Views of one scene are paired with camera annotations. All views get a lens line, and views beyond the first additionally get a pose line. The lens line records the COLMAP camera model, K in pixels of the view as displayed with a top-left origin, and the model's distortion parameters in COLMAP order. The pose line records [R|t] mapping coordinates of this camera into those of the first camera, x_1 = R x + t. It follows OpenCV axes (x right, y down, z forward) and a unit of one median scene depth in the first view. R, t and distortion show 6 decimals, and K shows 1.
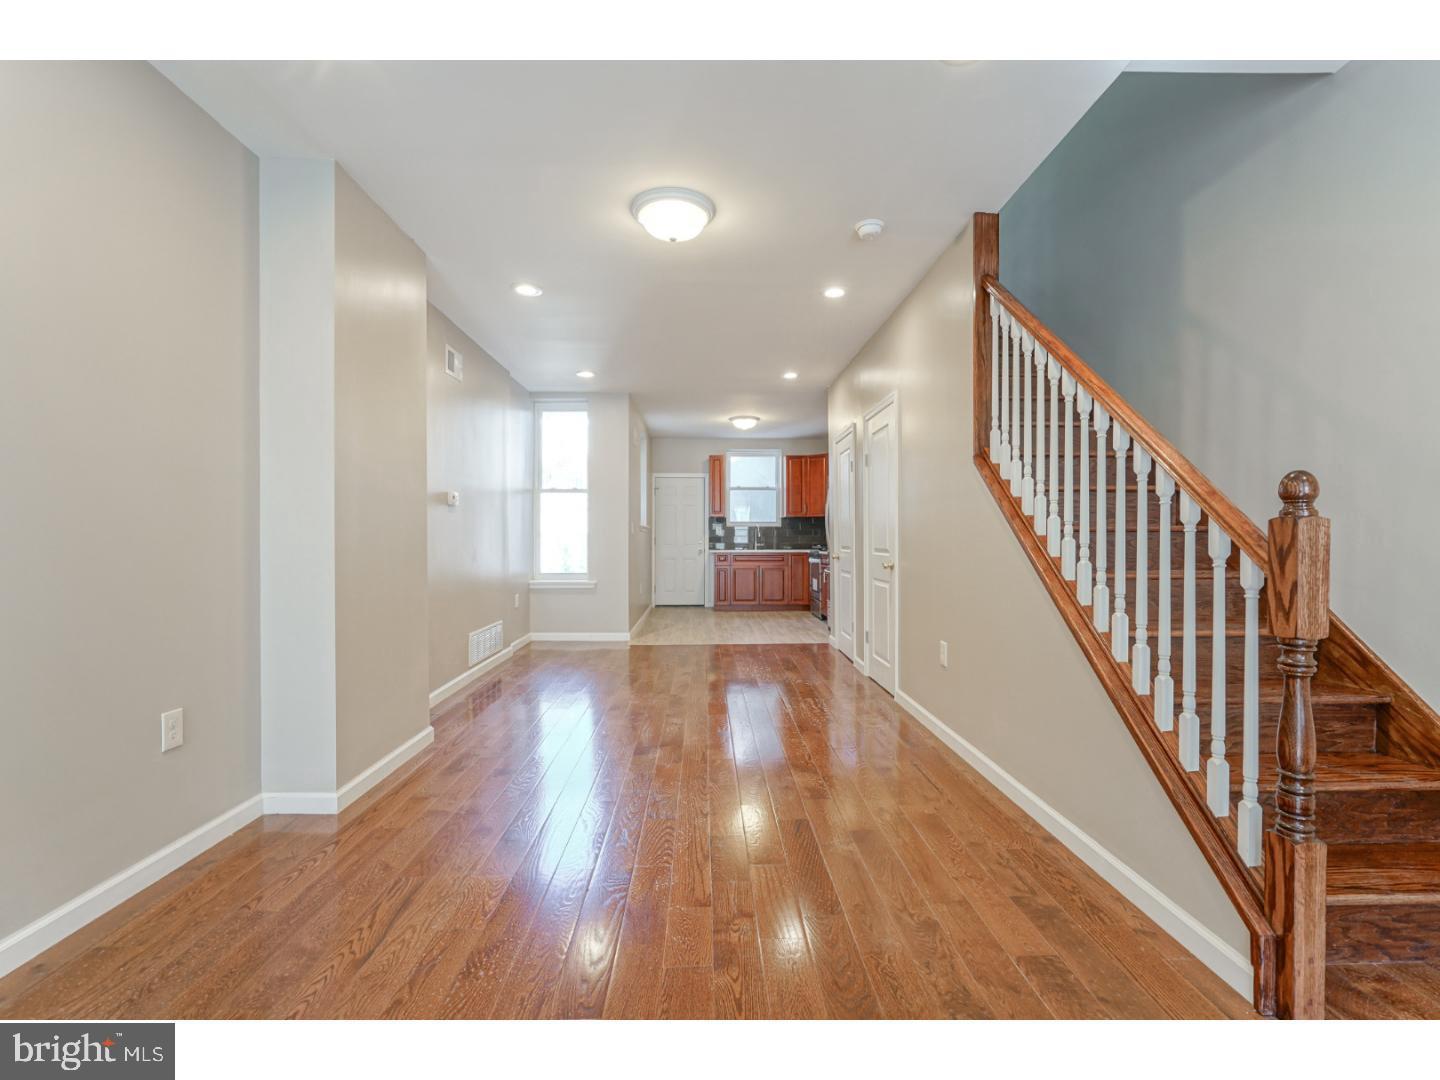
lens RADIAL K [[655.2, 0, 708.5], [0, 655.2, 535.2], [0, 0, 1]] dist [-0.001588, 0.000225]
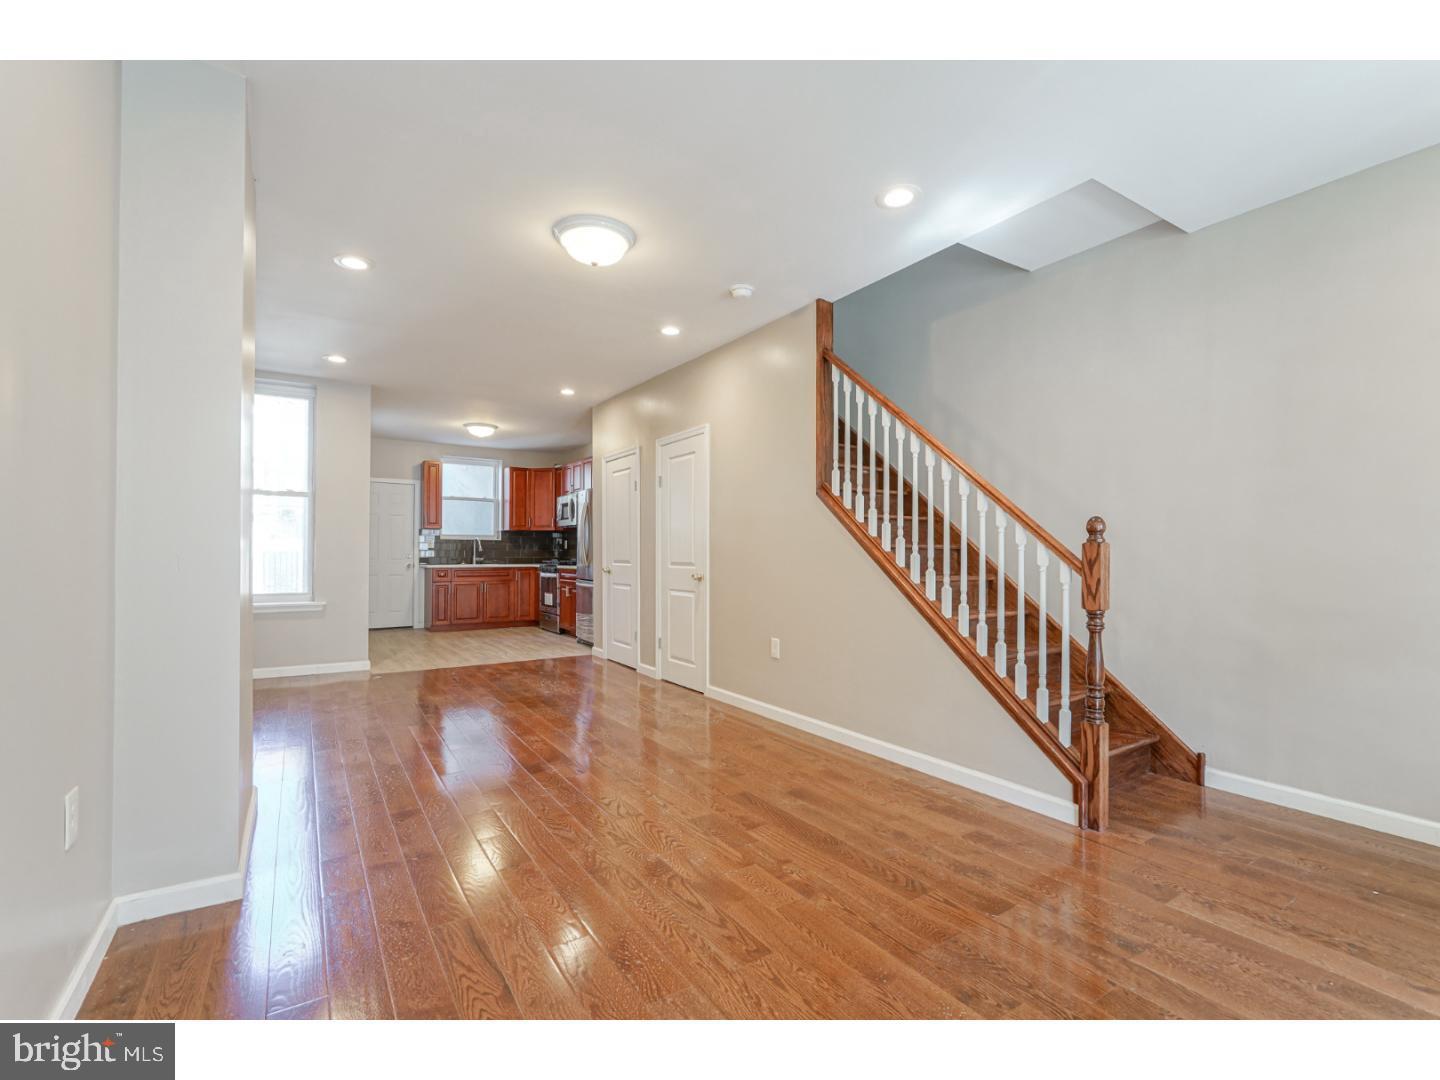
lens RADIAL K [[668.1, 0, 720.0], [0, 668.1, 540.0], [0, 0, 1]] dist [-0.000811, 0.000588]
pose [[0.845522, 0.014600, 0.533741, -0.317020], [-0.006854, 0.999841, -0.016492, 0.001025], [-0.533897, 0.010286, 0.845487, 0.003265]]
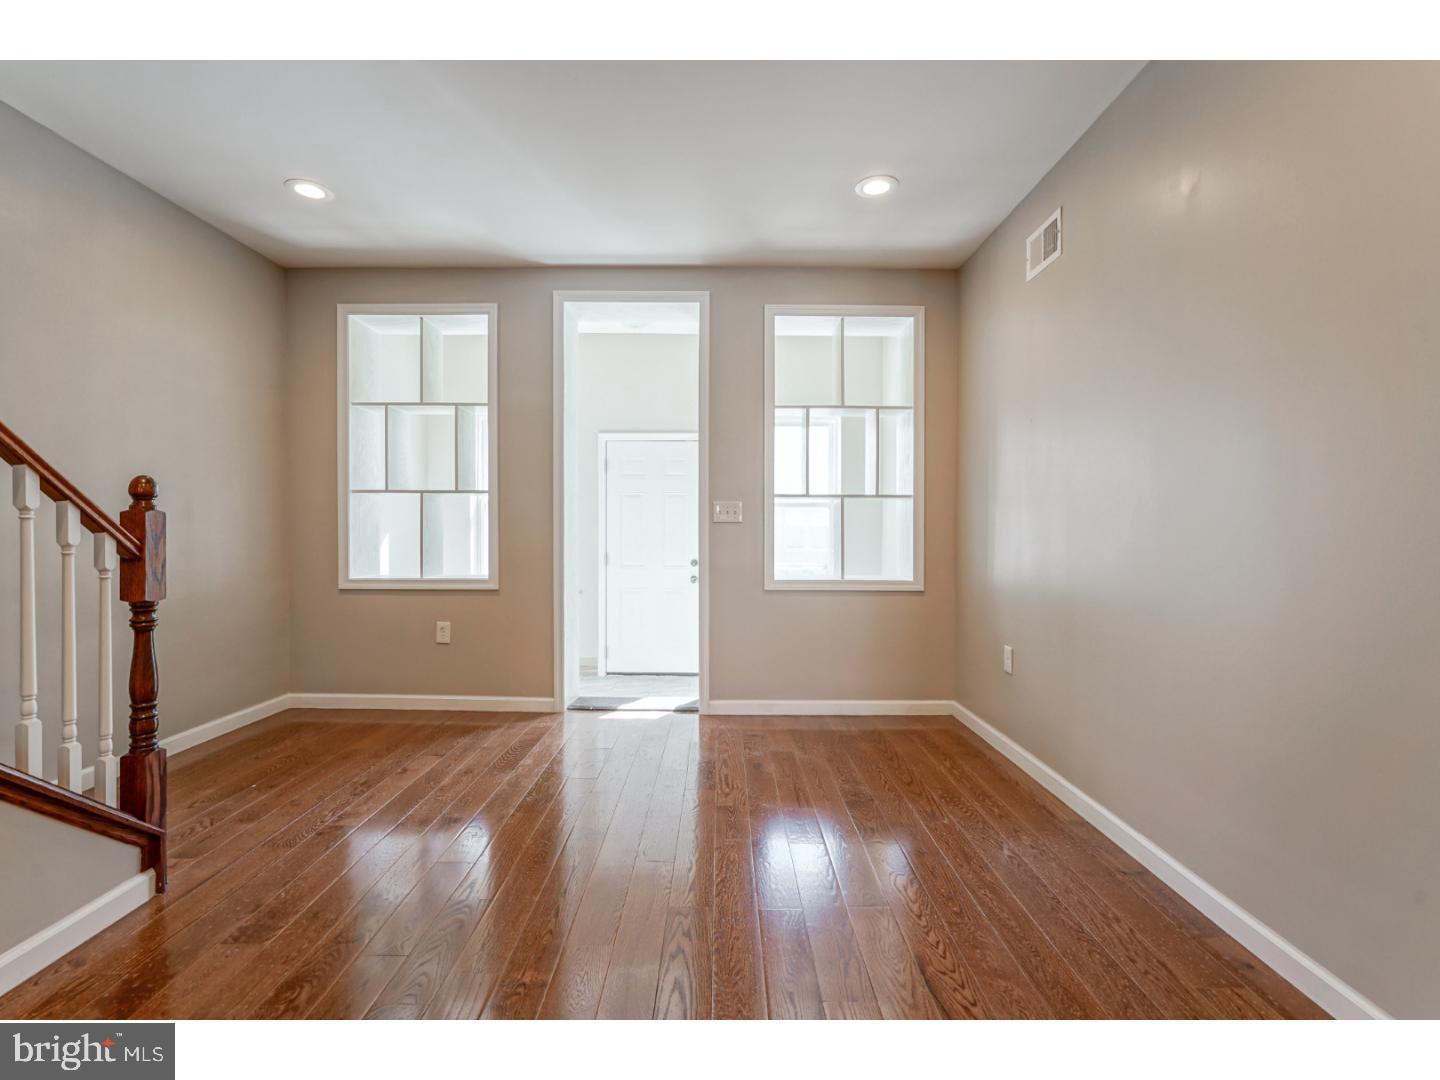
lens RADIAL K [[643.8, 0, 722.6], [0, 643.8, 533.6], [0, 0, 1]] dist [0.000341, 0.000051]
pose [[-0.999970, -0.001294, 0.007656, -0.095924], [-0.001267, 0.999993, 0.003485, 0.004158], [-0.007661, 0.003475, -0.999965, 0.780552]]
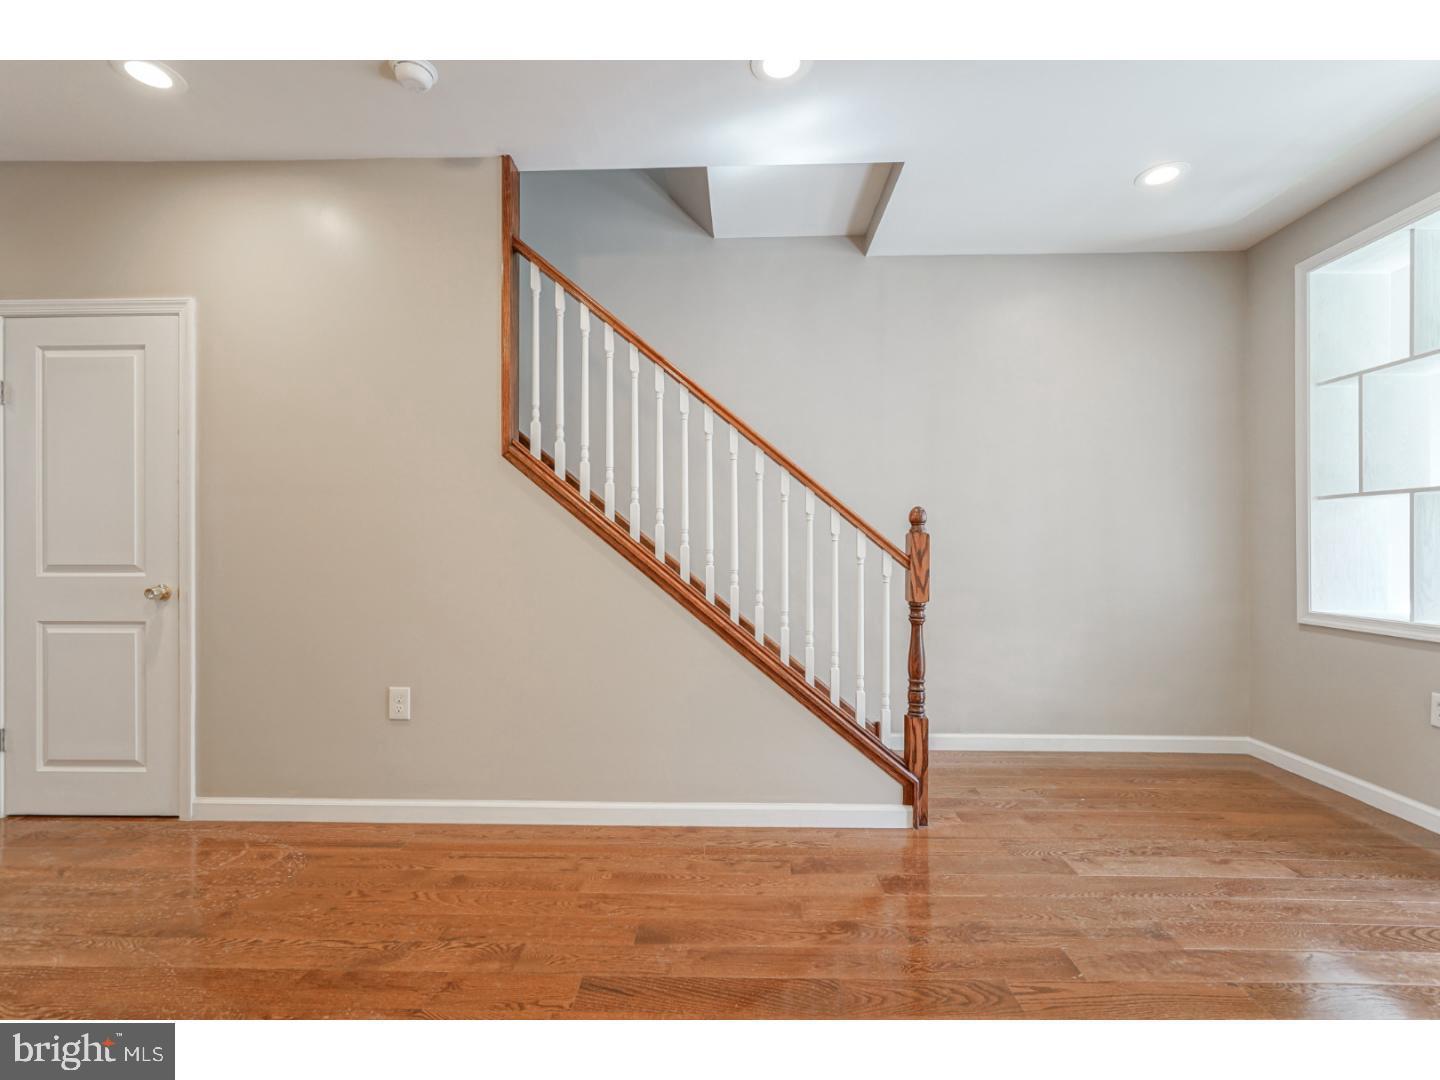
lens RADIAL K [[653.0, 0, 725.3], [0, 653.0, 542.4], [0, 0, 1]] dist [-0.002799, 0.000218]
pose [[0.029714, 0.008566, 0.999522, -0.292118], [-0.003405, 0.999958, -0.008468, 0.004507], [-0.999553, -0.003151, 0.029742, 0.496732]]
